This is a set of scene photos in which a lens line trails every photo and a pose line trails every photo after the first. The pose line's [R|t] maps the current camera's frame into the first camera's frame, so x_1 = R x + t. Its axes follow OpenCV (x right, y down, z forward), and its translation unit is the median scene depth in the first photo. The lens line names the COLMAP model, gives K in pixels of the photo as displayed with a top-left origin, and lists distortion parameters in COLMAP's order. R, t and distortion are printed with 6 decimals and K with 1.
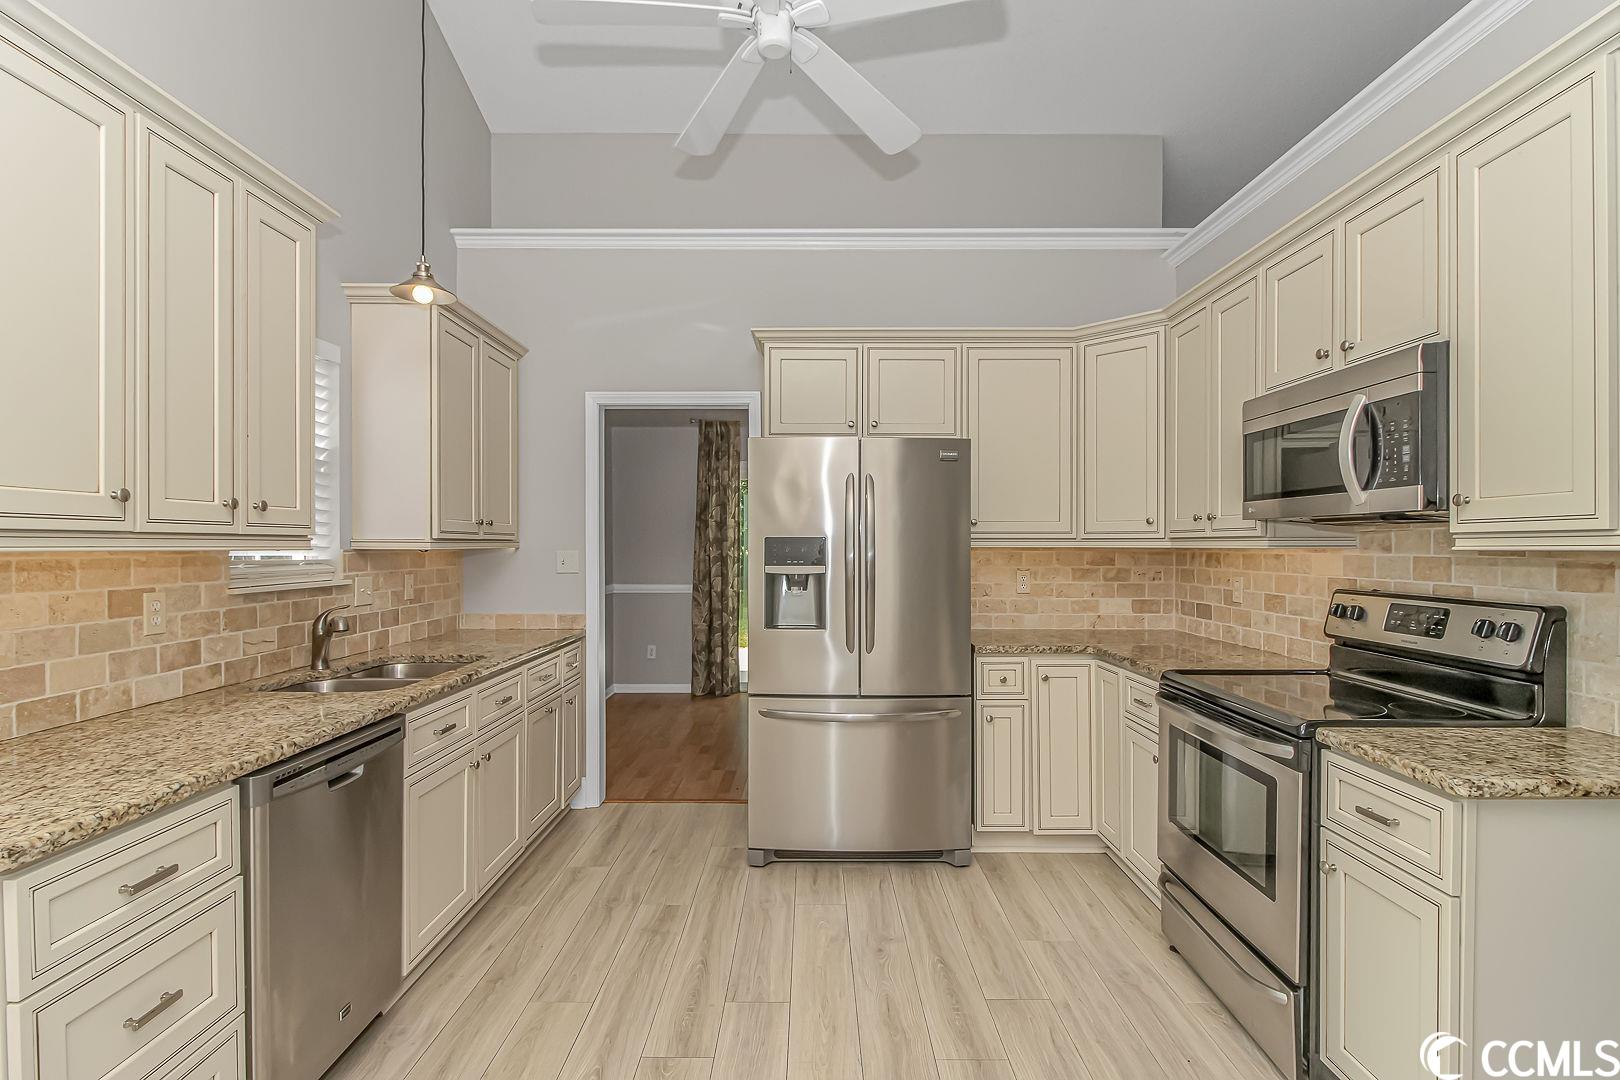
lens RADIAL K [[764.5, 0, 803.5], [0, 764.5, 546.7], [0, 0, 1]] dist [0.002002, -0.009482]
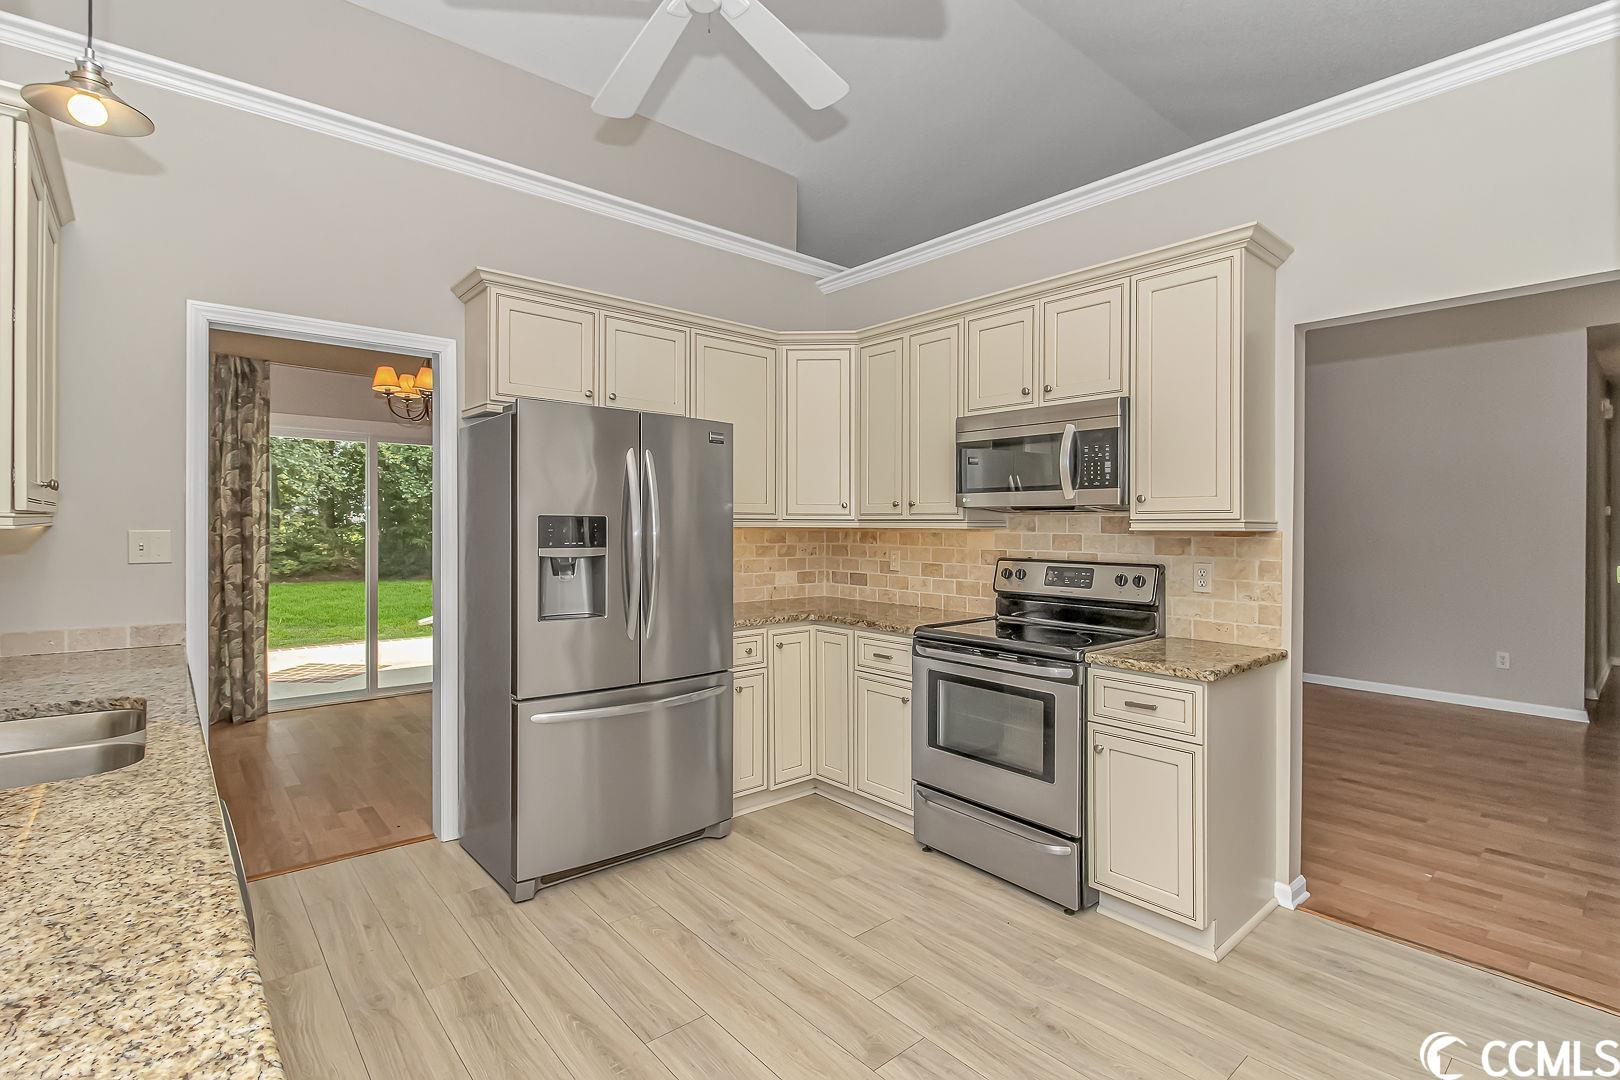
lens RADIAL K [[761.5, 0, 805.4], [0, 761.5, 509.1], [0, 0, 1]] dist [-0.004300, -0.000957]
pose [[0.753527, 0.017061, 0.657196, -0.461886], [-0.004286, 0.999769, -0.021040, -0.002357], [-0.657403, 0.013037, 0.753426, 0.177124]]
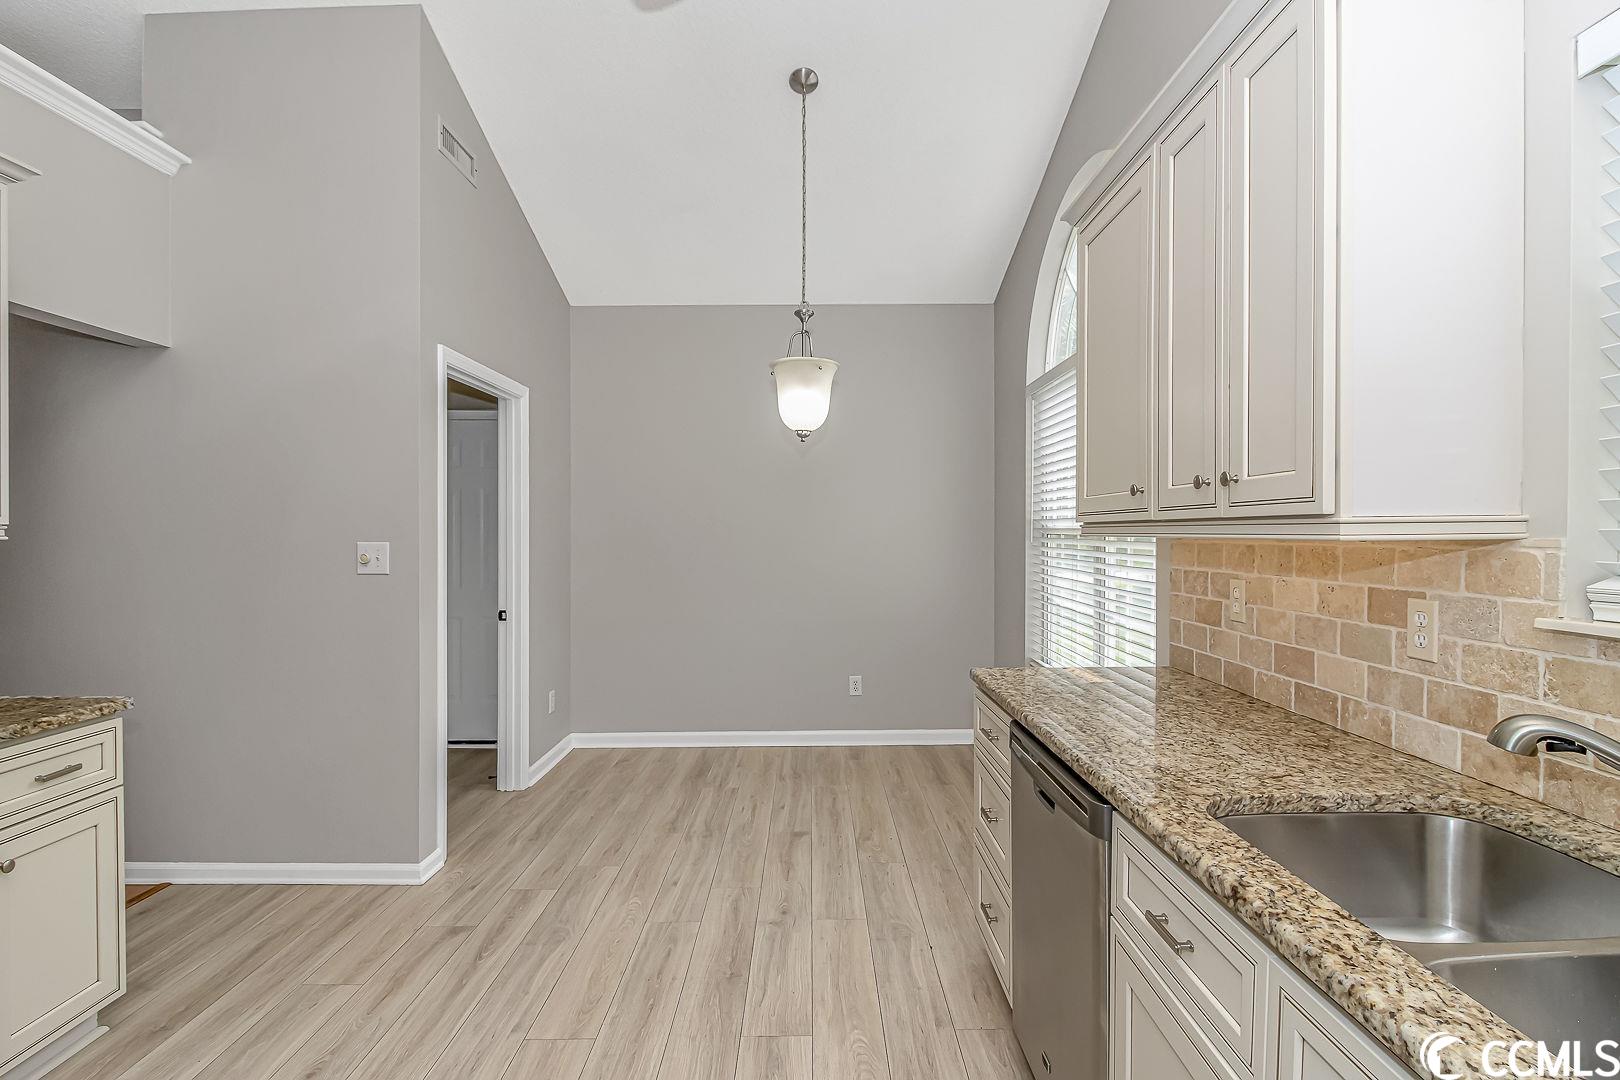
lens RADIAL K [[795.9, 0, 810.0], [0, 795.9, 540.0], [0, 0, 1]] dist [0.000454, -0.000125]
pose [[-0.999968, 0.004457, -0.006695, -0.226735], [0.004373, 0.999911, 0.012583, -0.004195], [0.006751, 0.012553, -0.999898, 1.339733]]
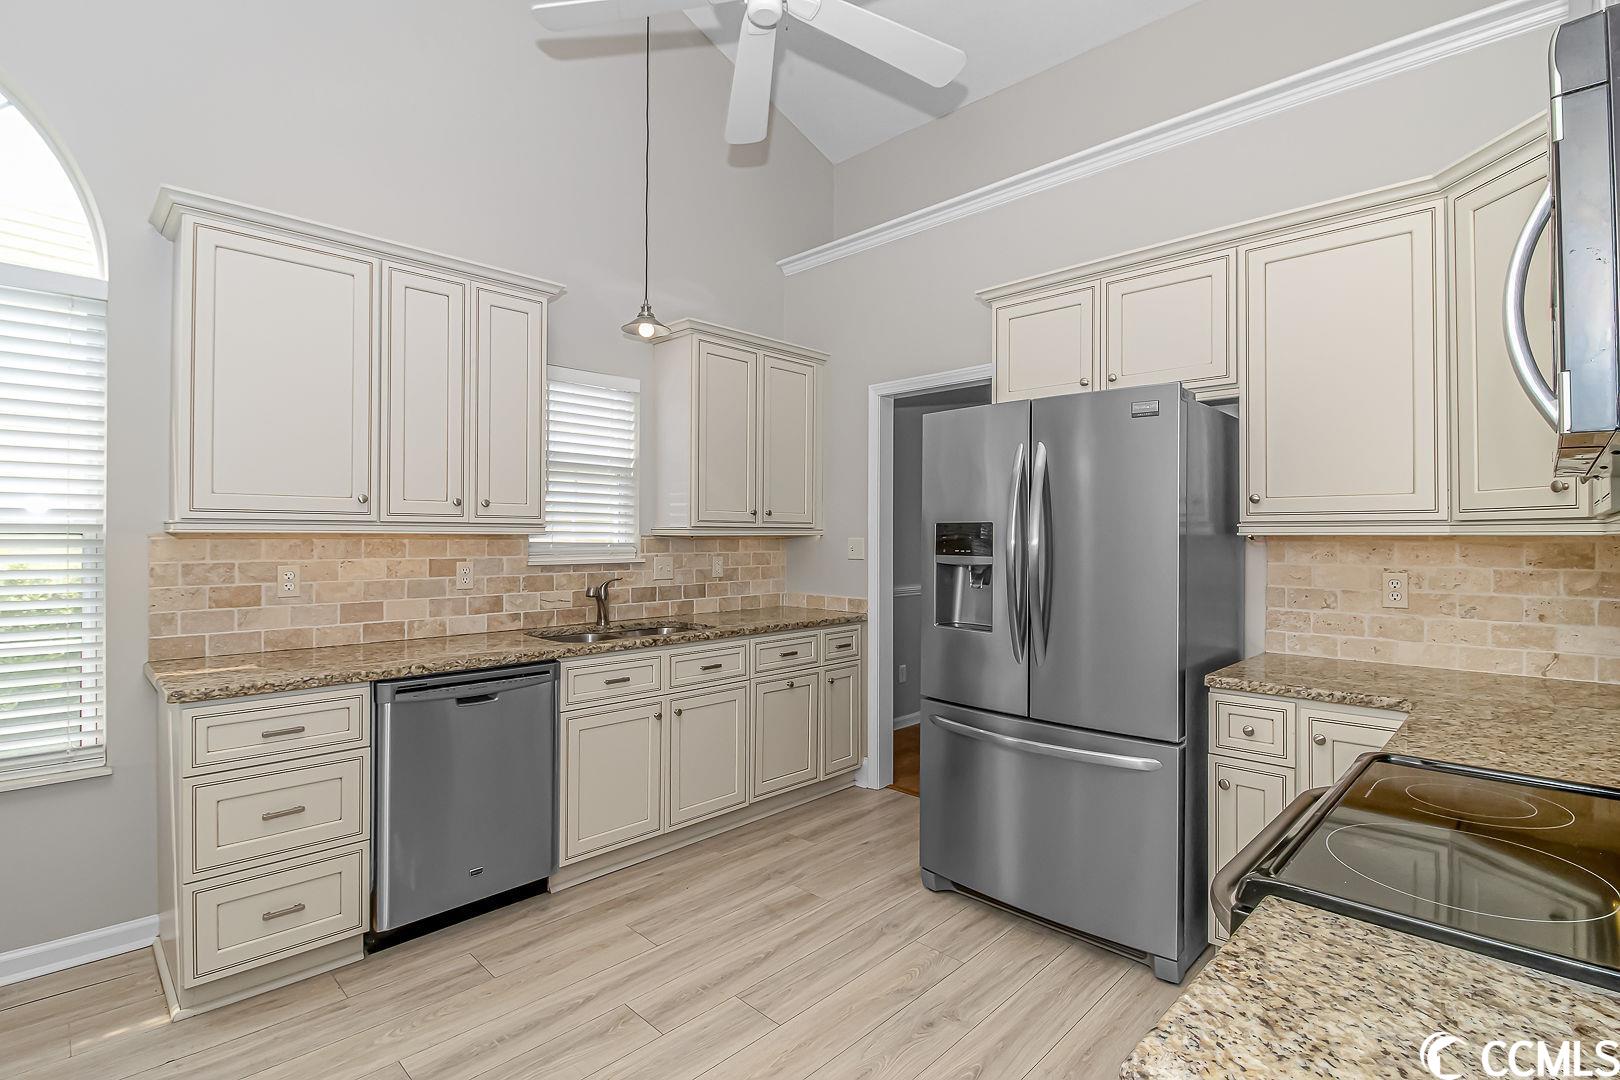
lens RADIAL K [[758.0, 0, 808.8], [0, 758.0, 524.8], [0, 0, 1]] dist [-0.015388, -0.000389]
pose [[0.717893, -0.007947, -0.696108, 0.540762], [-0.004112, 0.999869, -0.015656, 0.005640], [0.696141, 0.014102, 0.717766, 0.306146]]
